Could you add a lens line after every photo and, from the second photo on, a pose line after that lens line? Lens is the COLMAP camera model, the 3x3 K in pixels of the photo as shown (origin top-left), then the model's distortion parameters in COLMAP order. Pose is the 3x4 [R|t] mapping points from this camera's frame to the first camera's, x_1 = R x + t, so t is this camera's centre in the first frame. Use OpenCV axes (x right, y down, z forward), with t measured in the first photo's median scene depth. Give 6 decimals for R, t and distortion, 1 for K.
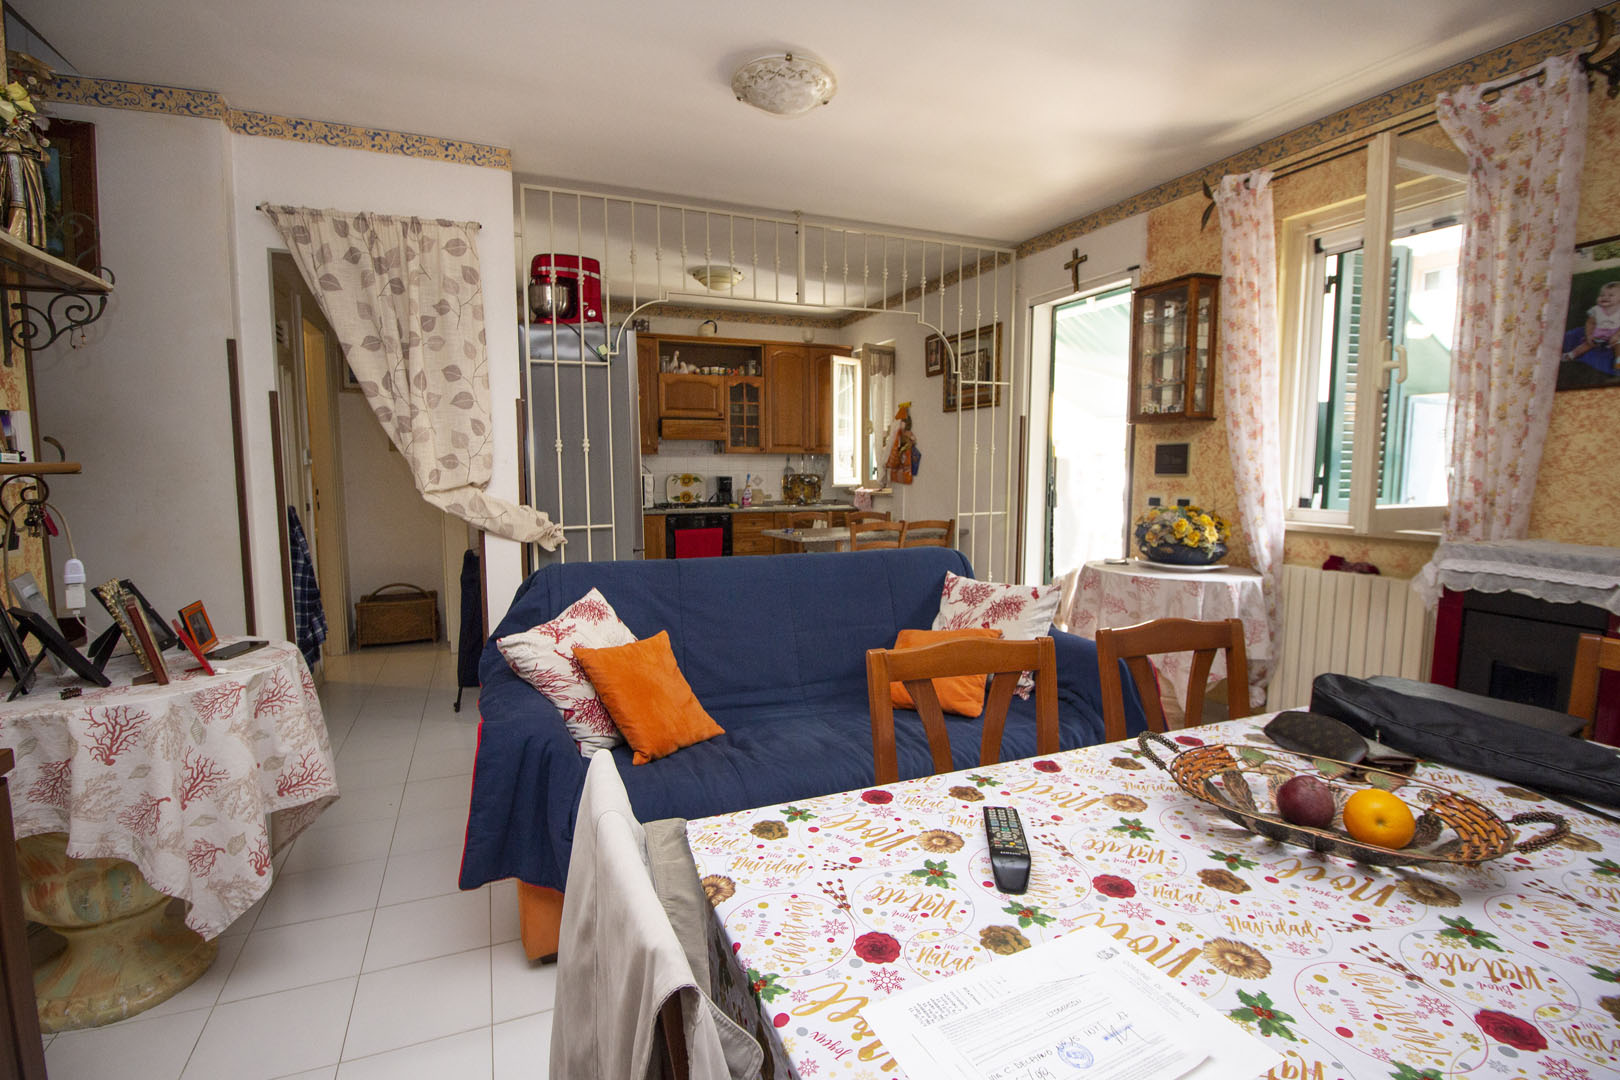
lens RADIAL K [[778.9, 0, 811.0], [0, 778.9, 544.8], [0, 0, 1]] dist [-0.016706, -0.003352]
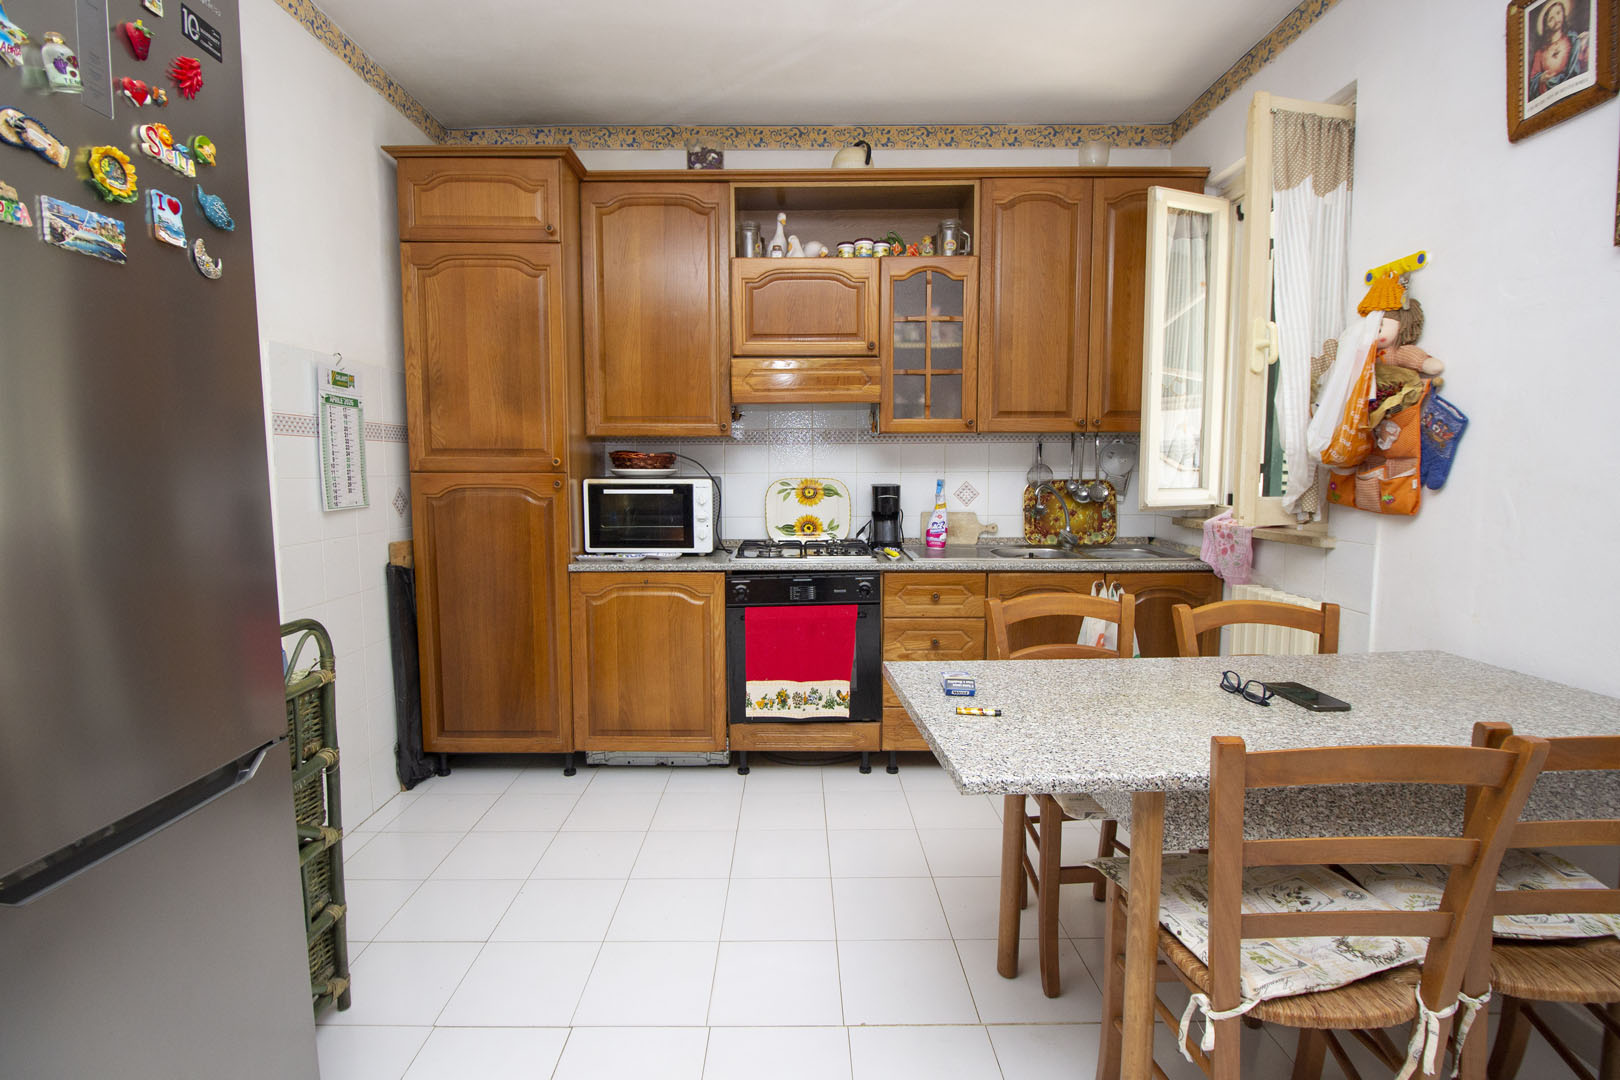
lens RADIAL K [[778.9, 0, 804.9], [0, 778.9, 538.4], [0, 0, 1]] dist [-0.016706, -0.003352]
pose [[0.923393, 0.036235, -0.382142, 0.020959], [-0.040387, 0.999180, -0.002846, -0.054788], [0.381726, 0.018062, 0.924099, 0.580531]]
